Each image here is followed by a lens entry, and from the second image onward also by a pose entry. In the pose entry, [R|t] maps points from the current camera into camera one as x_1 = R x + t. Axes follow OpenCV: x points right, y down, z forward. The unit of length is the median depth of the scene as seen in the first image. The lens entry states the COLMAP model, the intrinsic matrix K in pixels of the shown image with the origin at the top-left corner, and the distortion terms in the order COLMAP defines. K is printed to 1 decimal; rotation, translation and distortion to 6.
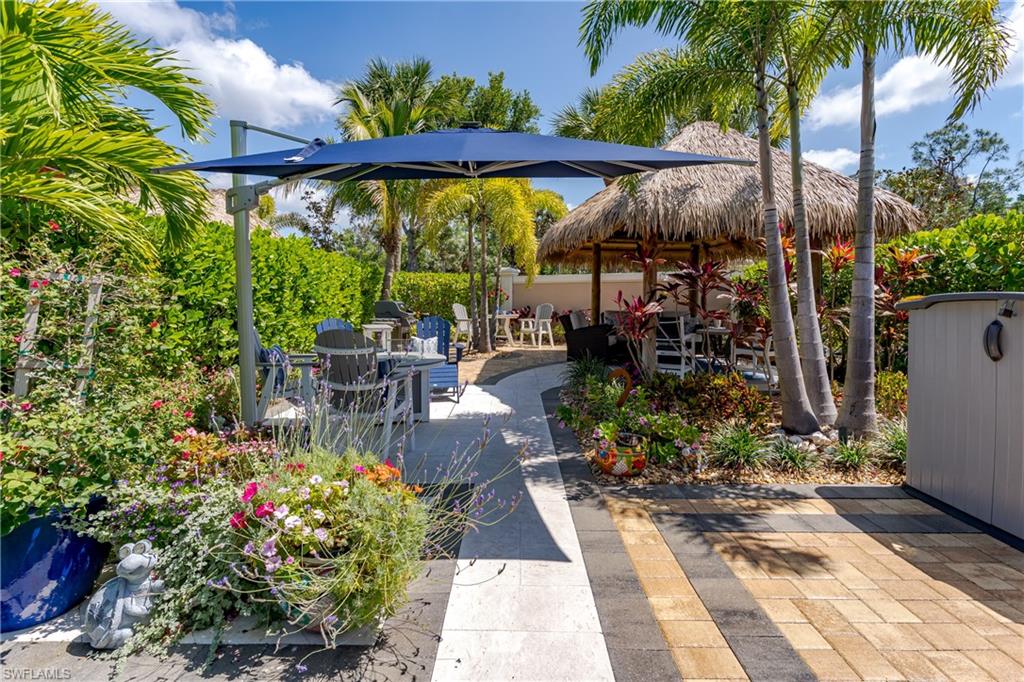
lens RADIAL K [[395.2, 0, 514.3], [0, 395.2, 324.3], [0, 0, 1]] dist [-0.001346, -0.000105]
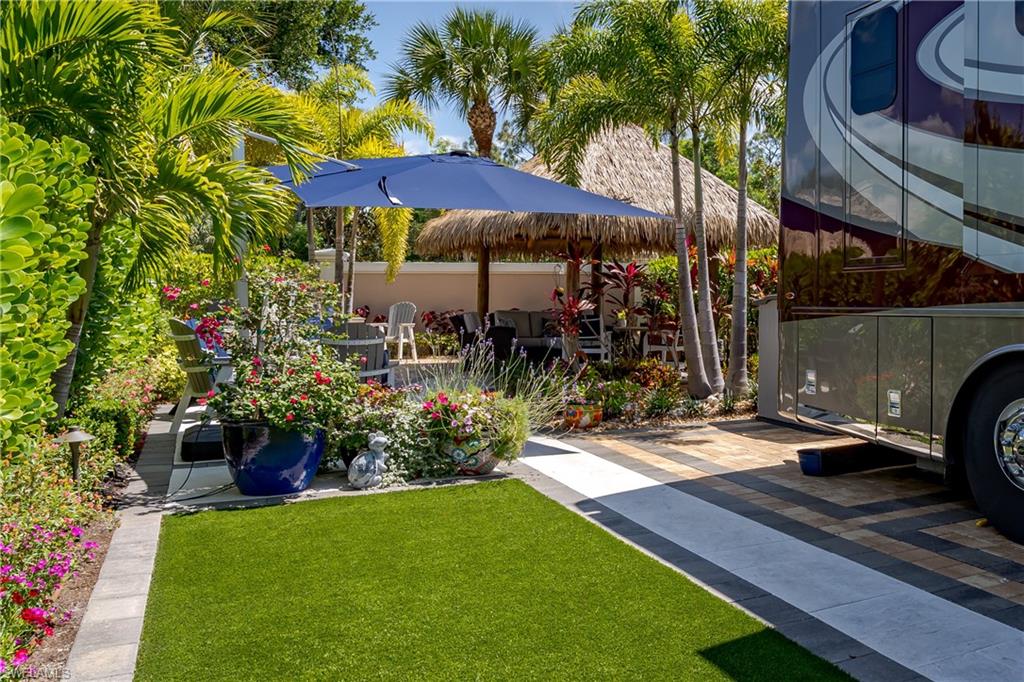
lens RADIAL K [[522.5, 0, 512.0], [0, 522.5, 341.0], [0, 0, 1]] dist [0.000744, 0.000021]
pose [[0.962496, -0.016015, 0.270822, -0.322375], [0.009631, 0.999644, 0.024883, 0.028930], [-0.271124, -0.021342, 0.962308, -0.463582]]
